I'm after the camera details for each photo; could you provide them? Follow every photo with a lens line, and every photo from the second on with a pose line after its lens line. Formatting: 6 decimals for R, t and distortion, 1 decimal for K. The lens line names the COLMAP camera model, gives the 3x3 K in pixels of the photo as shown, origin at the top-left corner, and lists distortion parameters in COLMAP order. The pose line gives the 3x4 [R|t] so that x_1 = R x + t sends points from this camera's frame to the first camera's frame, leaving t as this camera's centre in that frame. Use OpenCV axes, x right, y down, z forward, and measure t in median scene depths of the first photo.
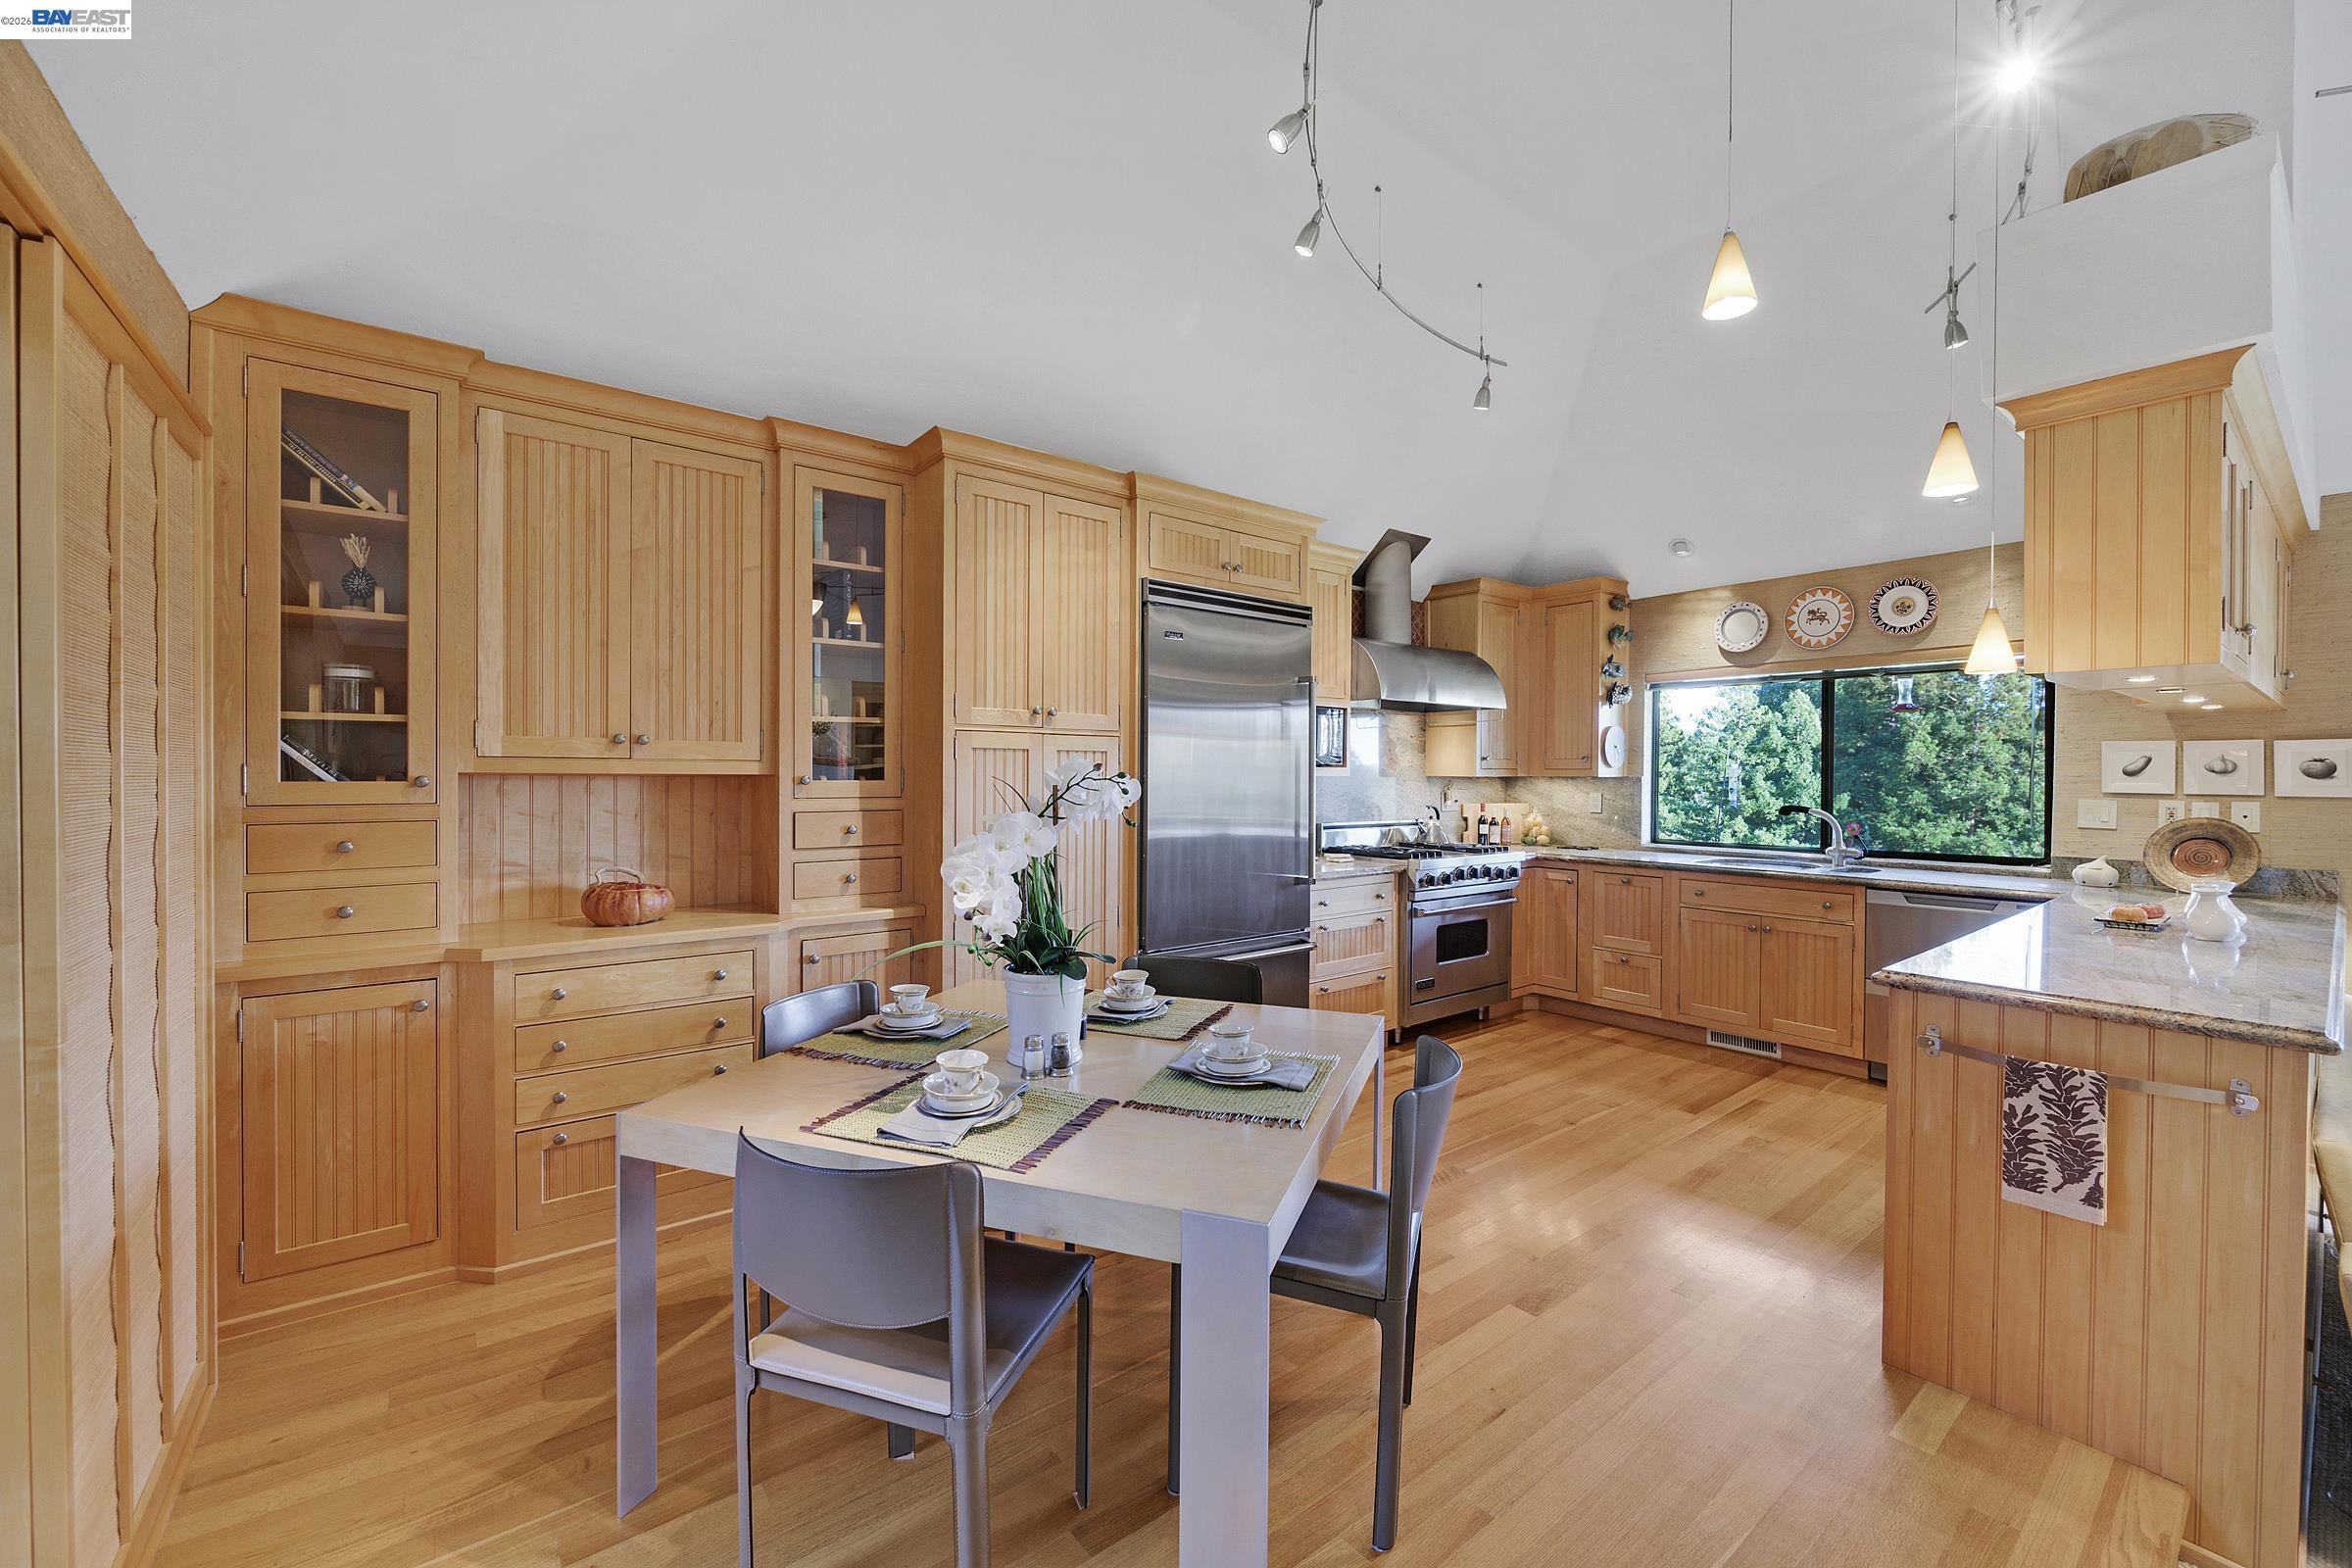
lens RADIAL K [[936.3, 0, 1181.4], [0, 936.3, 777.4], [0, 0, 1]] dist [-0.007125, 0.001120]
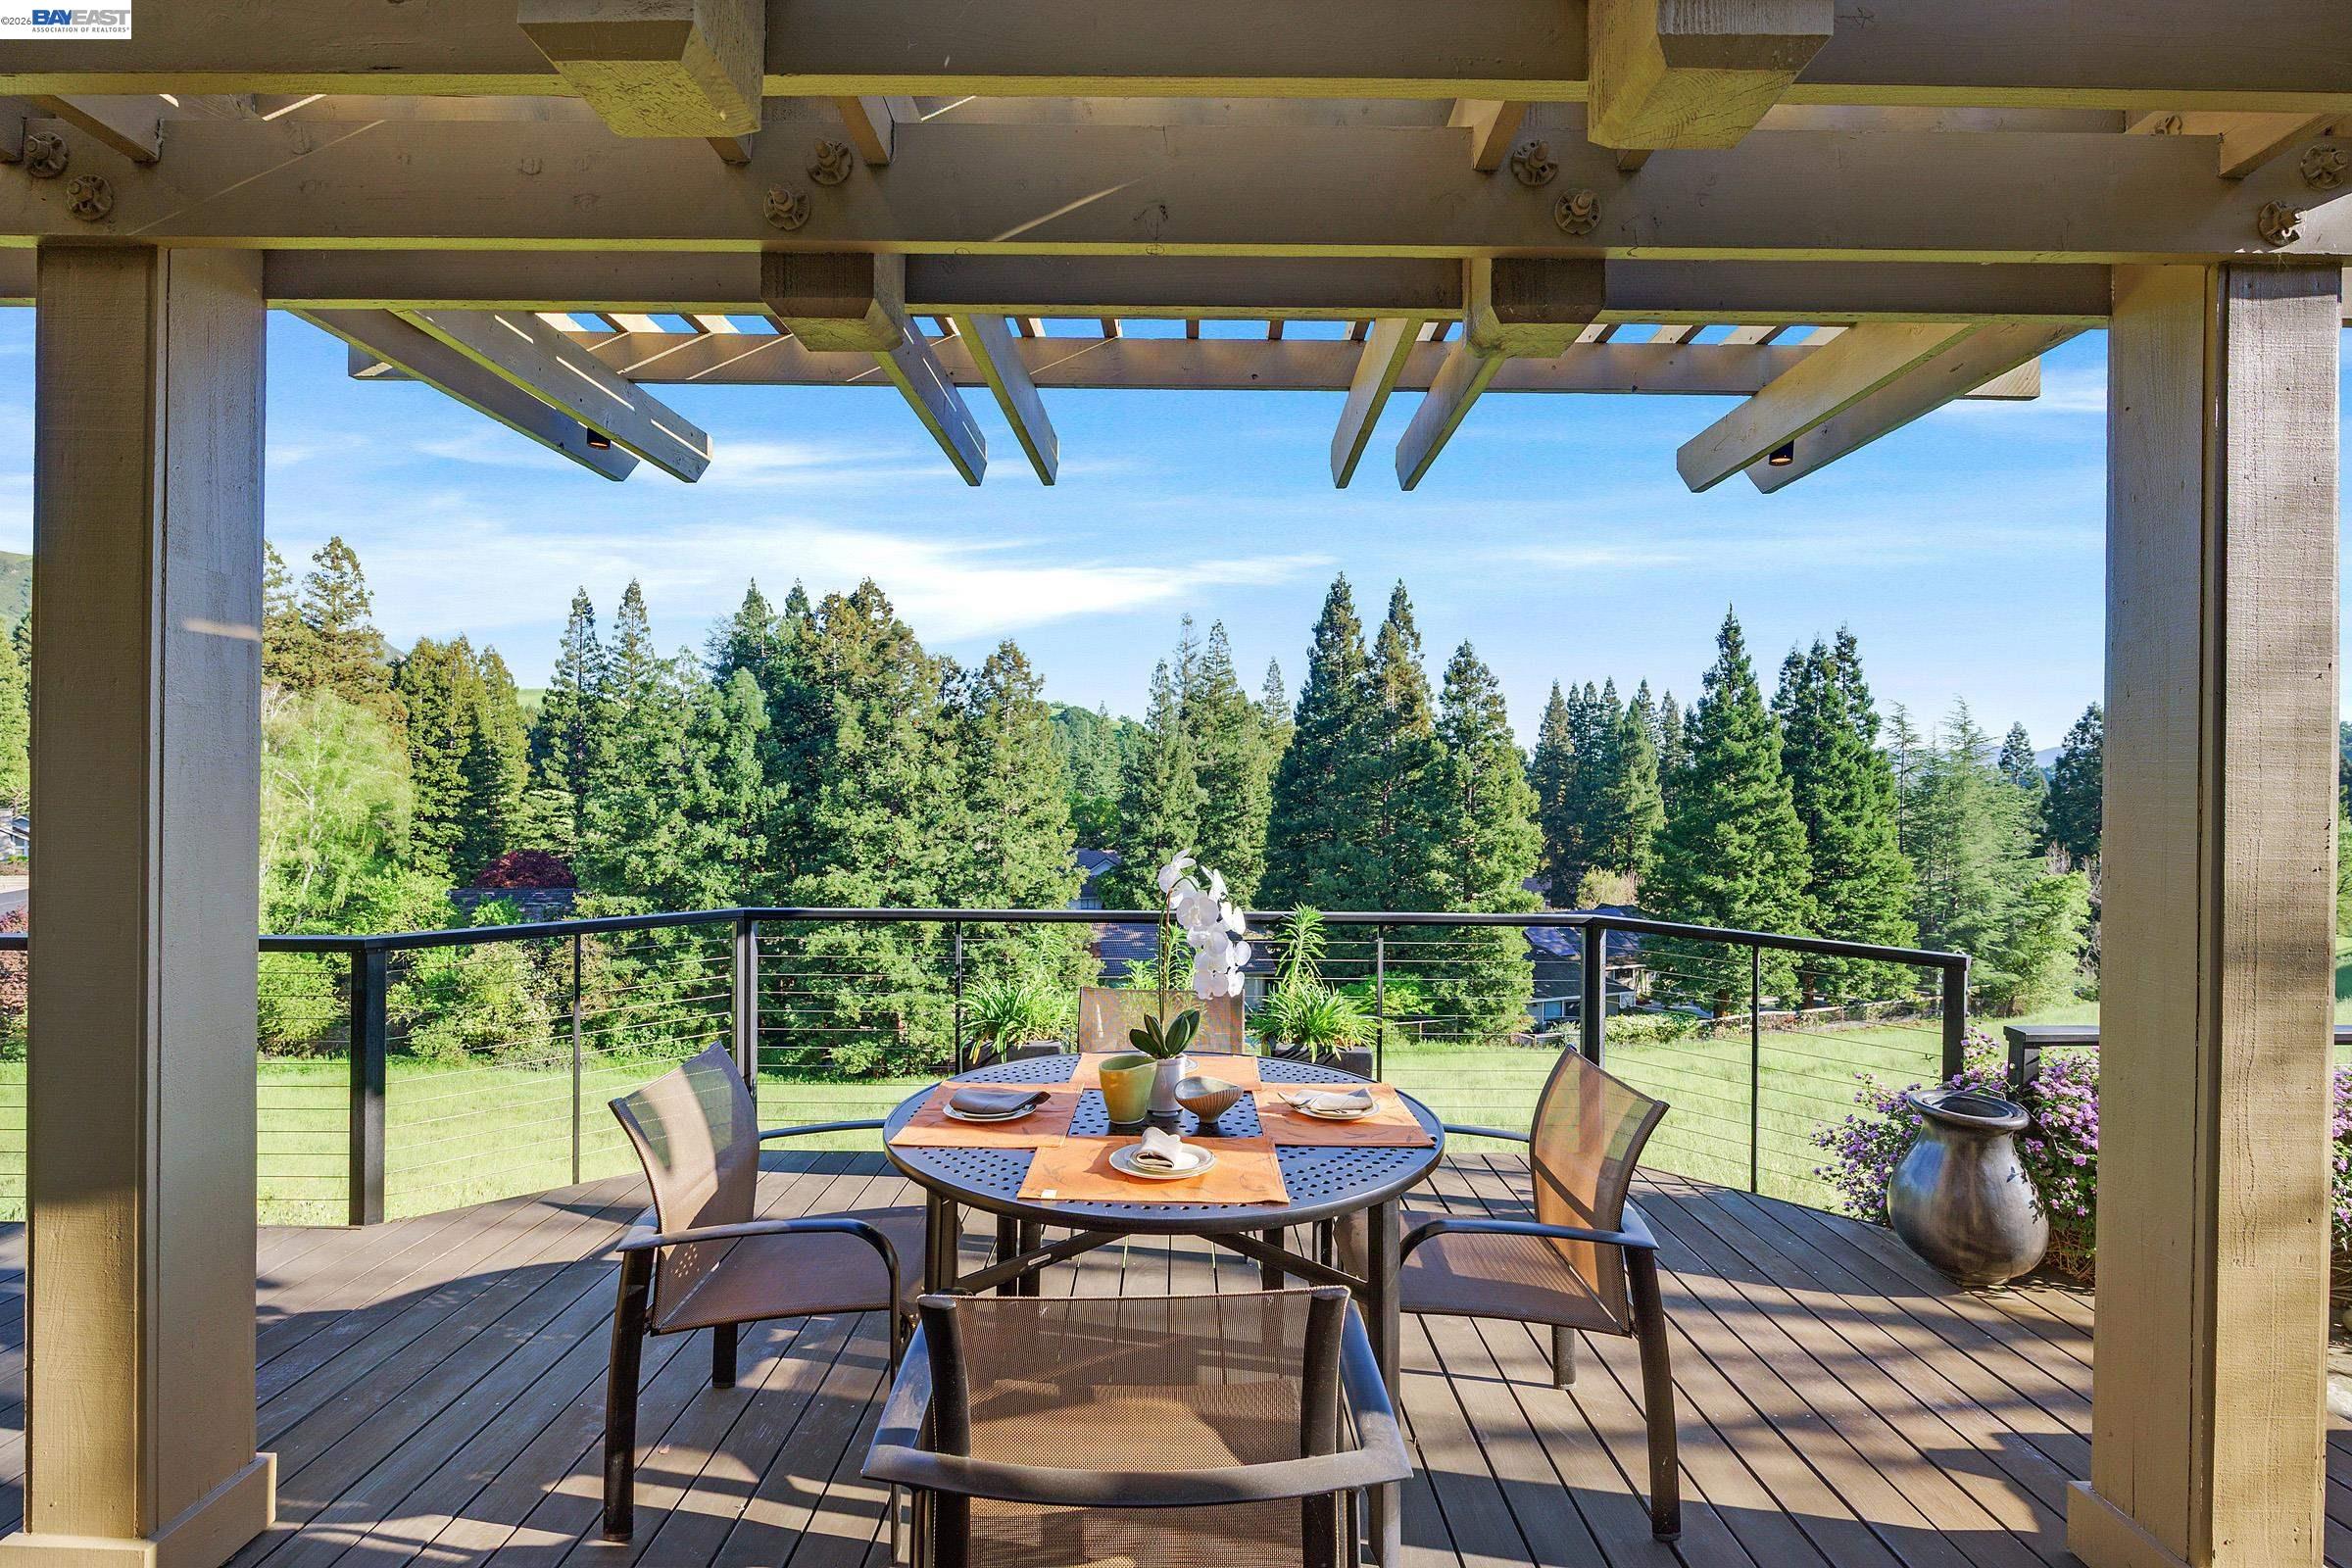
lens RADIAL K [[1059.6, 0, 1184.0], [0, 1059.6, 783.0], [0, 0, 1]] dist [-0.006454, -0.000364]
pose [[0.614400, -0.010608, 0.788924, 1.212830], [-0.001978, 0.999886, 0.014985, 0.013626], [-0.788992, -0.010768, 0.614308, 0.397016]]
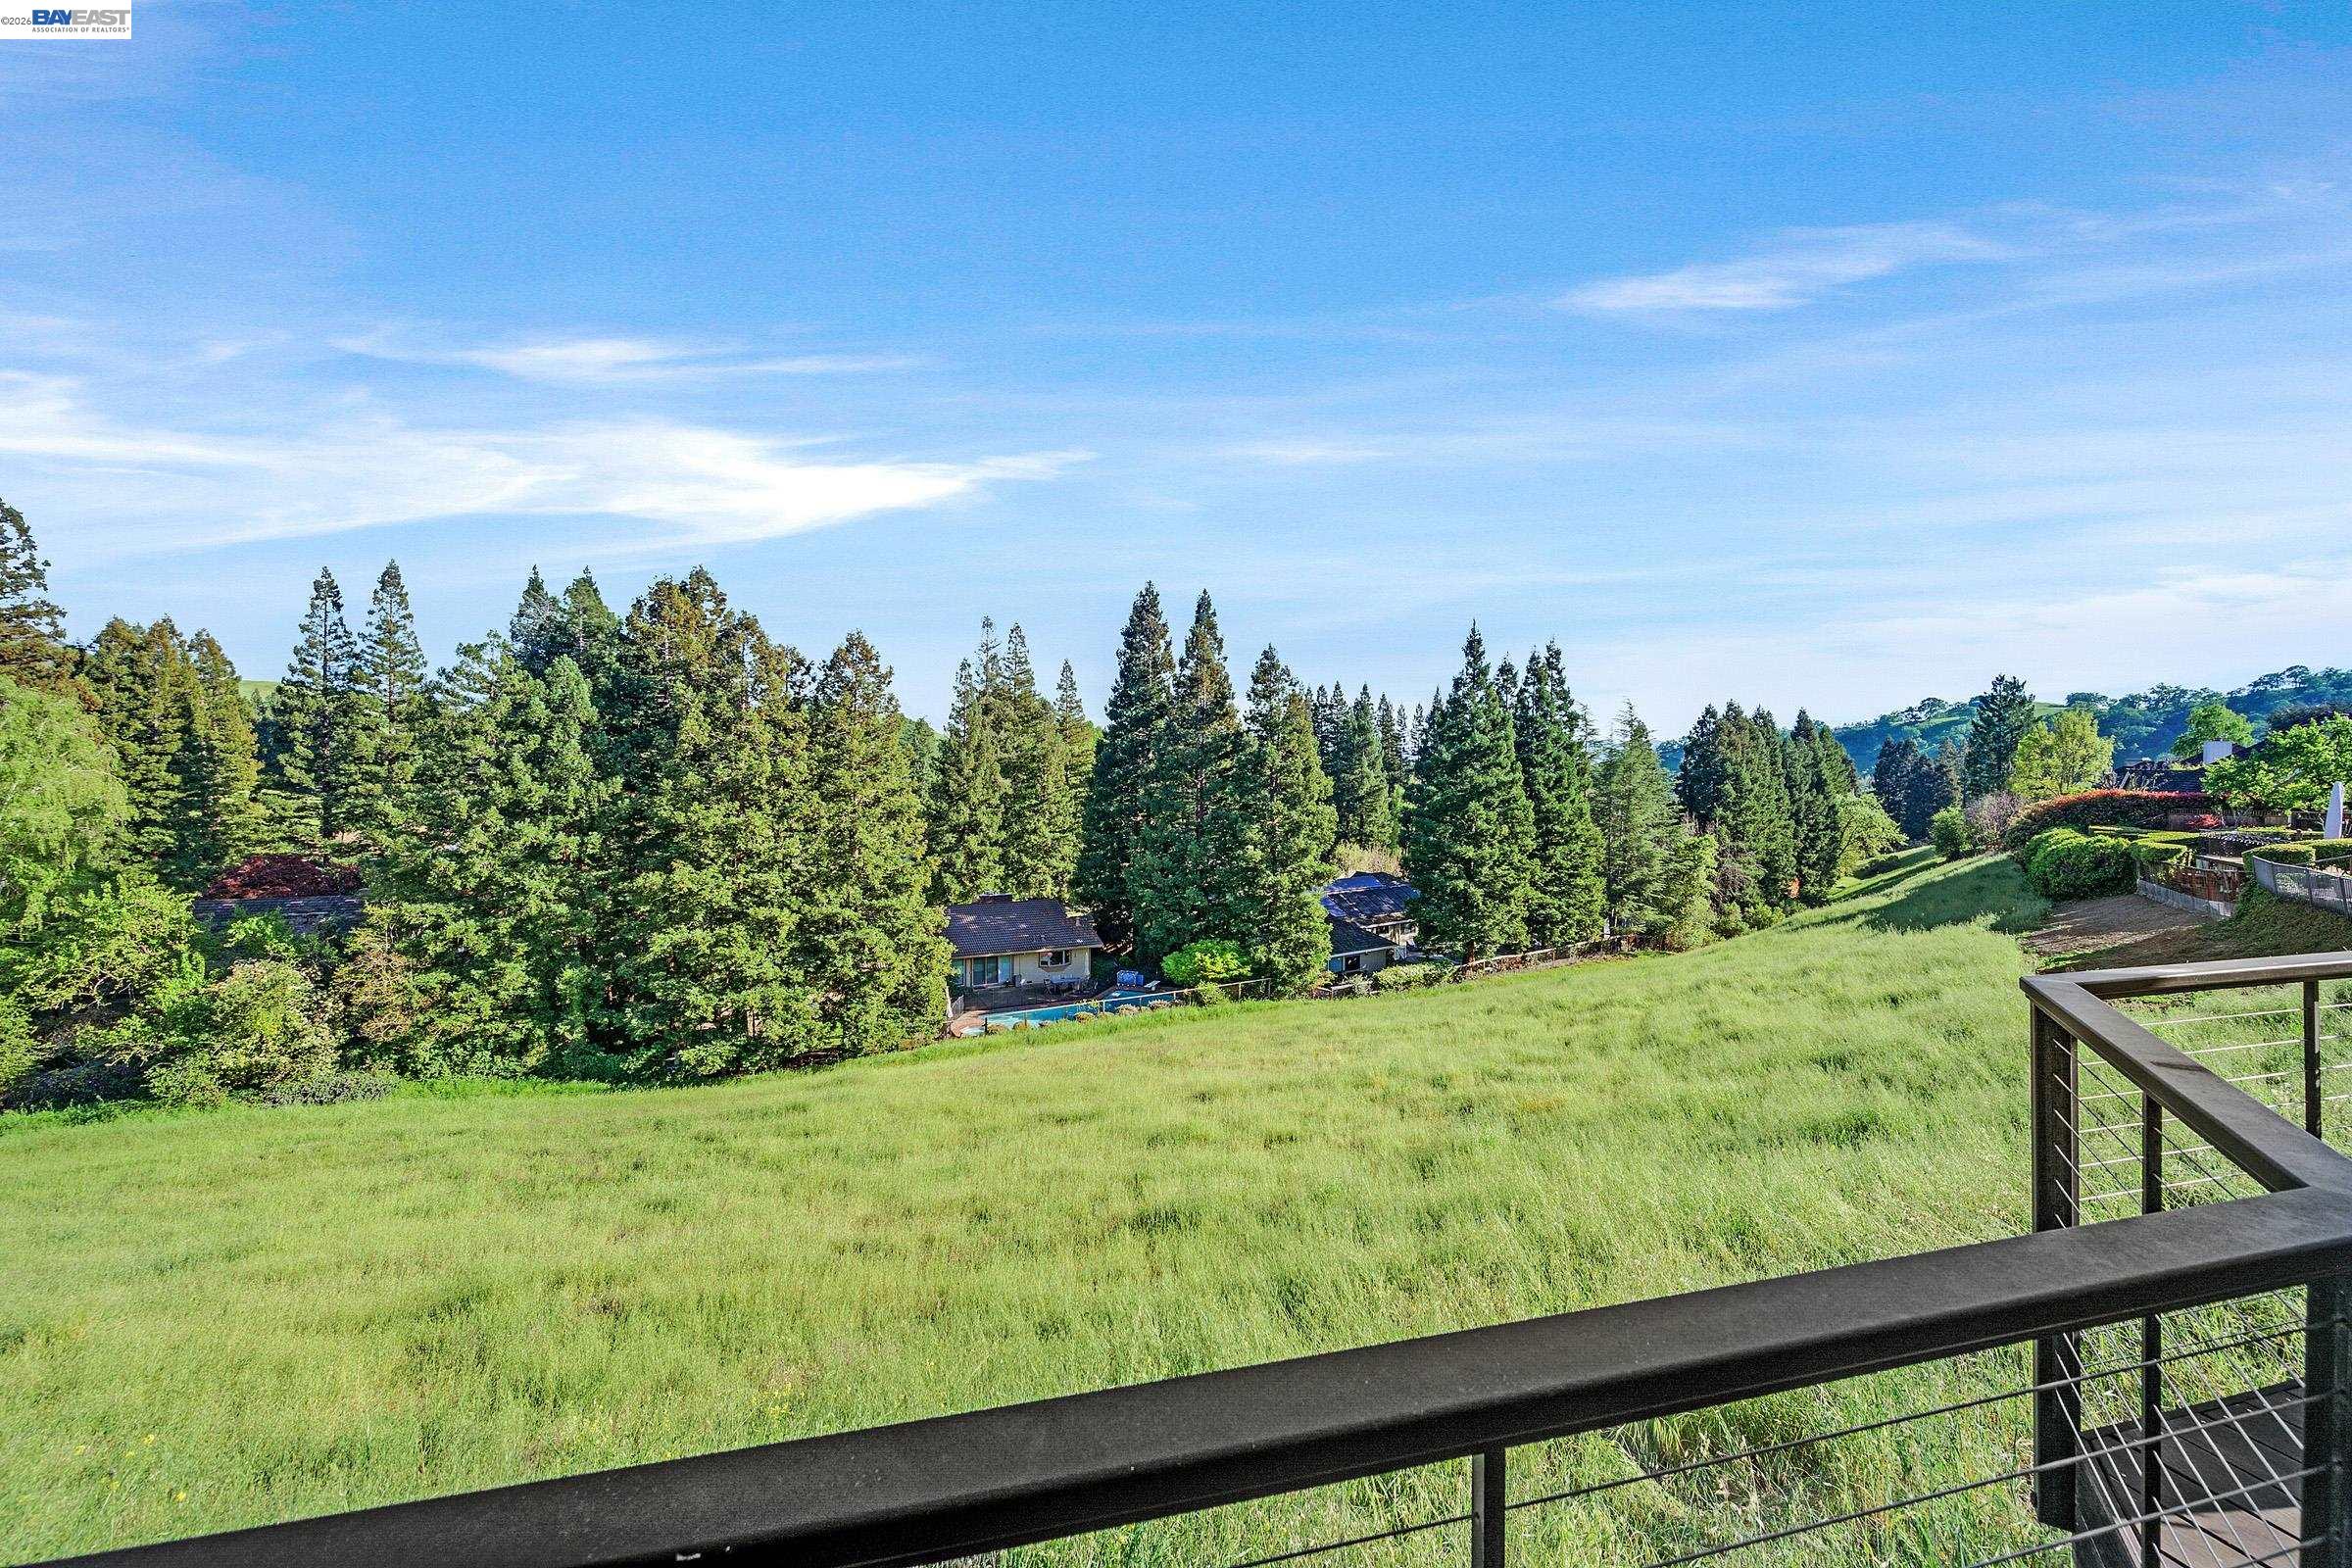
lens RADIAL K [[936.3, 0, 1182.8], [0, 936.3, 782.6], [0, 0, 1]] dist [-0.007125, 0.001120]
pose [[0.405782, -0.025080, 0.913626, 1.151652], [0.004960, 0.999669, 0.025239, 0.033237], [-0.913956, -0.005710, 0.405772, 1.471296]]
